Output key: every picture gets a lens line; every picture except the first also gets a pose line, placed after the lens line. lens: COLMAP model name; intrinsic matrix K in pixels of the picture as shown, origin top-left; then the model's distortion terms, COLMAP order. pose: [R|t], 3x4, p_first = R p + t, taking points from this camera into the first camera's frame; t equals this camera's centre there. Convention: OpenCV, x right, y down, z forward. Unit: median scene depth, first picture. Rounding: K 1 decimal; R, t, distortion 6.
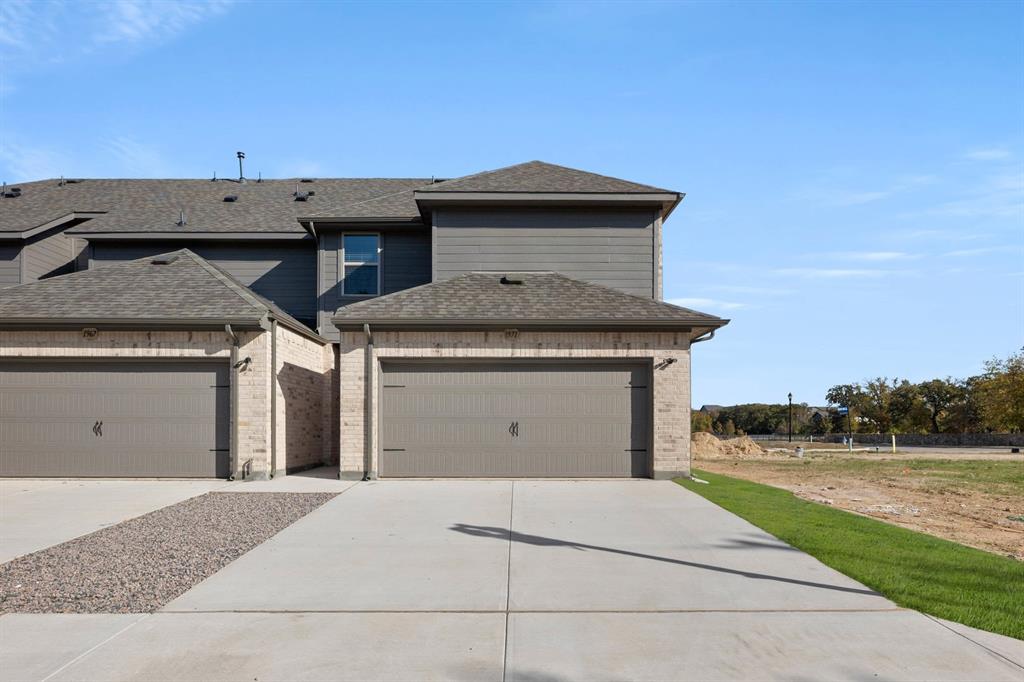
lens RADIAL K [[415.0, 0, 512.1], [0, 415.0, 341.5], [0, 0, 1]] dist [0.001384, -0.001218]
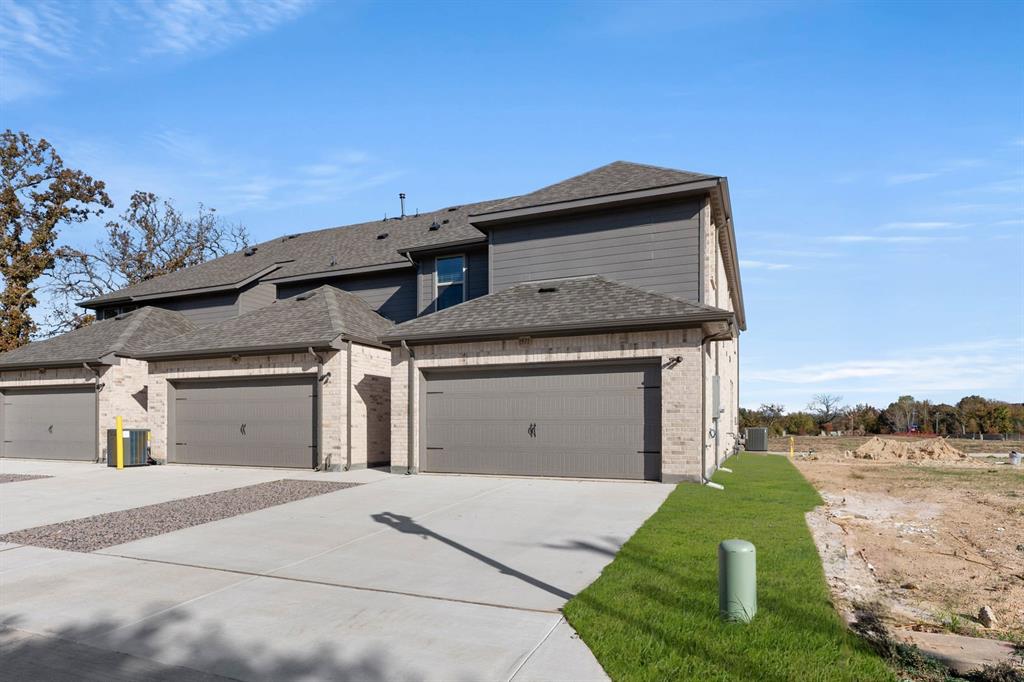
lens RADIAL K [[415.0, 0, 574.8], [0, 415.0, 339.8], [0, 0, 1]] dist [0.001384, -0.001218]
pose [[0.958368, -0.059417, -0.279286, 0.417580], [0.058771, 0.998214, -0.010694, -0.002189], [0.279423, -0.006165, 0.960148, 0.012655]]
